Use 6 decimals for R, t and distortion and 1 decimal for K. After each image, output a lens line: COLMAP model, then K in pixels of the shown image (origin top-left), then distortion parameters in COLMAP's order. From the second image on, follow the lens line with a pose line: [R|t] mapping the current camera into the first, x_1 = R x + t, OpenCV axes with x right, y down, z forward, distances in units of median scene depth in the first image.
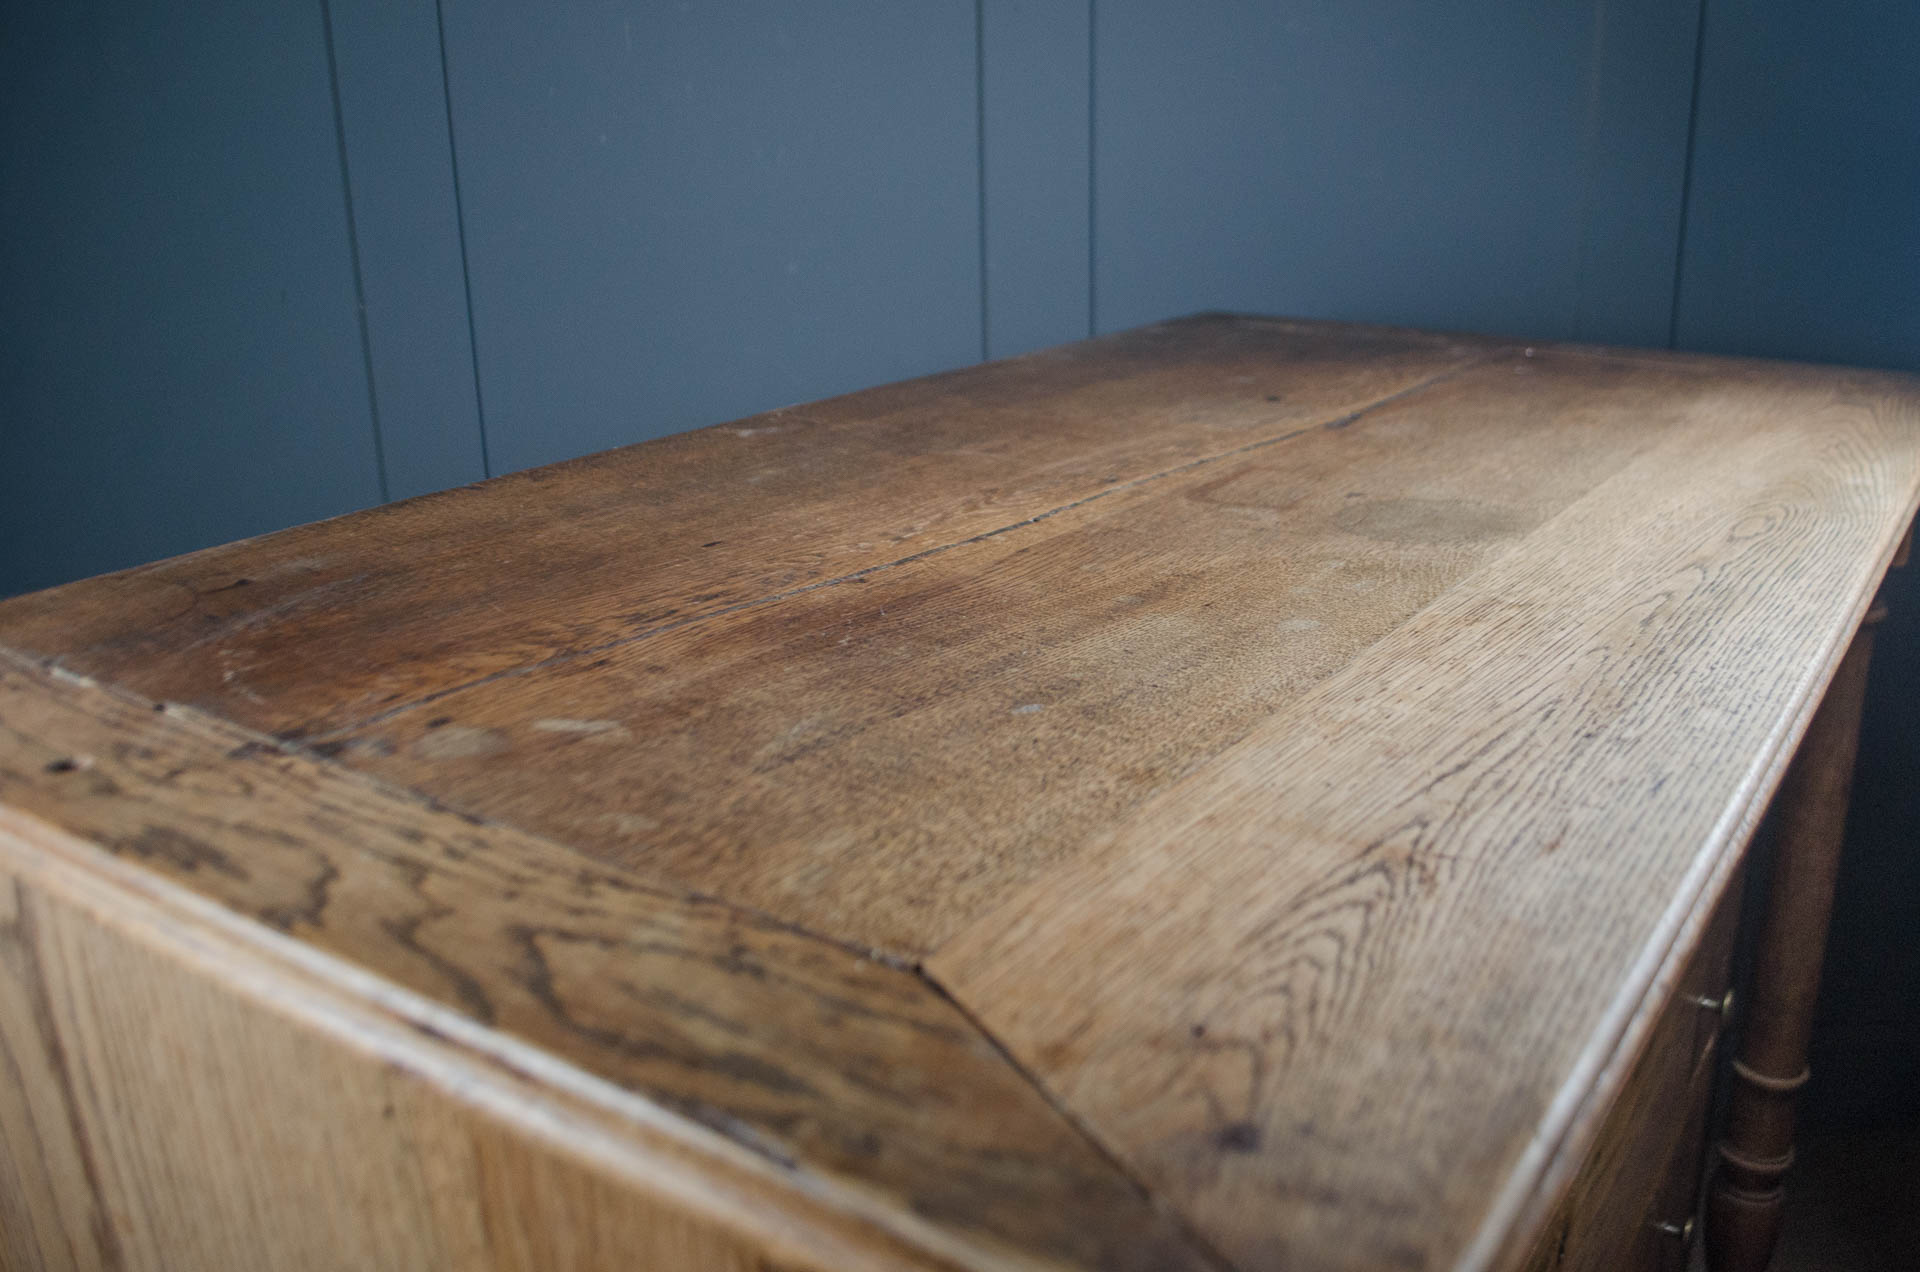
lens RADIAL K [[1761.8, 0, 979.6], [0, 1761.8, 652.6], [0, 0, 1]] dist [-0.026693, -0.003191]
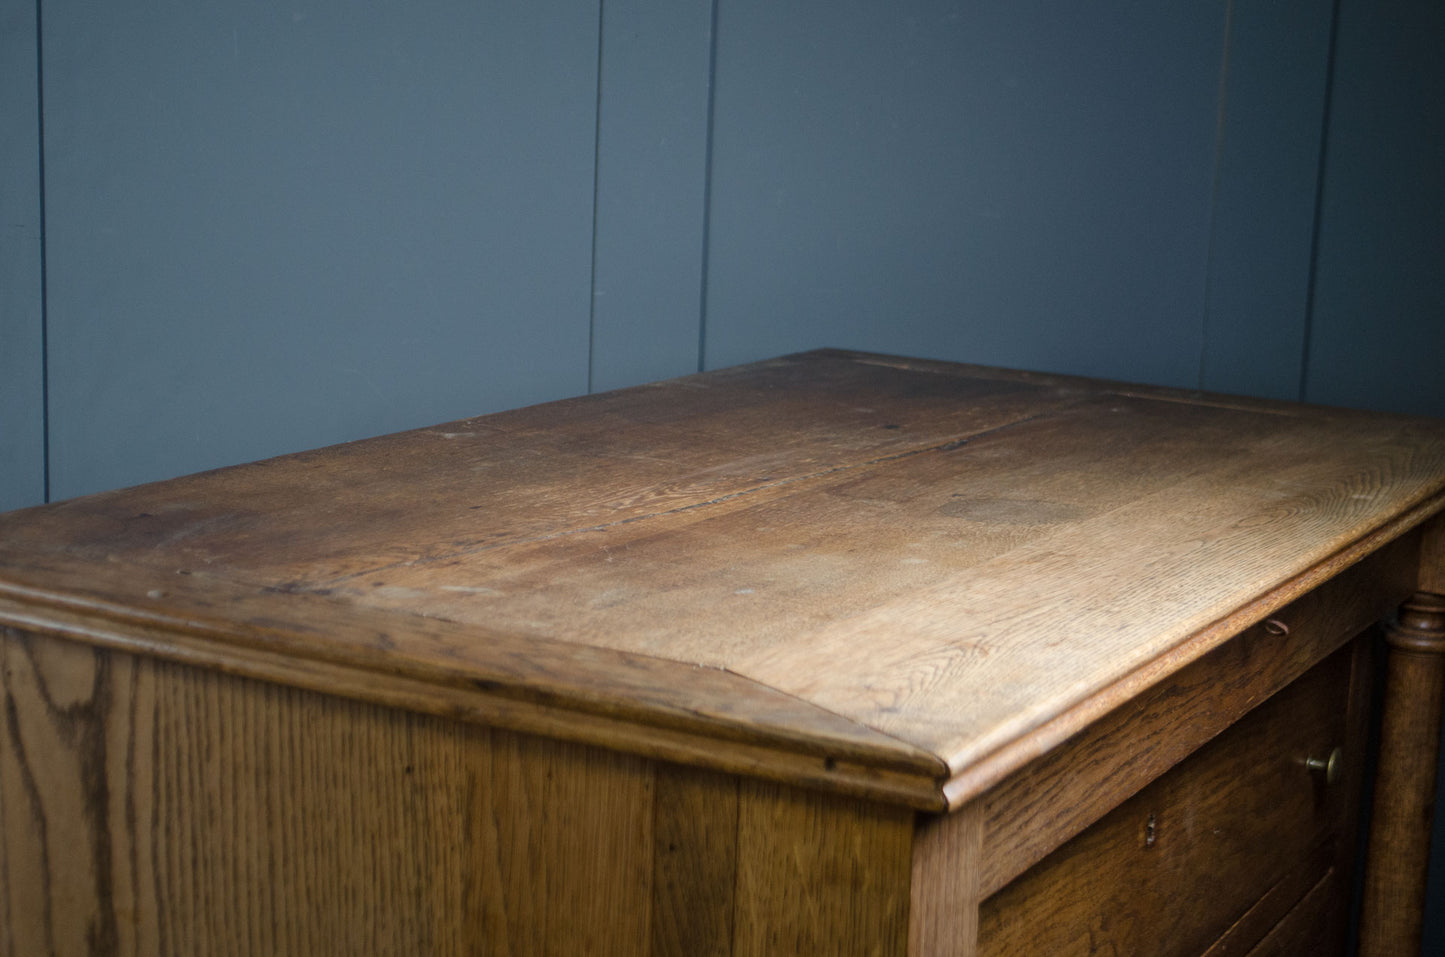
lens RADIAL K [[2207.7, 0, 722.5], [0, 2207.7, 478.5], [0, 0, 1]] dist [0.256014, -0.013193]
pose [[0.995142, 0.033006, 0.092758, -0.089268], [-0.020733, 0.991259, -0.130292, 0.094408], [-0.096247, 0.127736, 0.987127, -0.480538]]
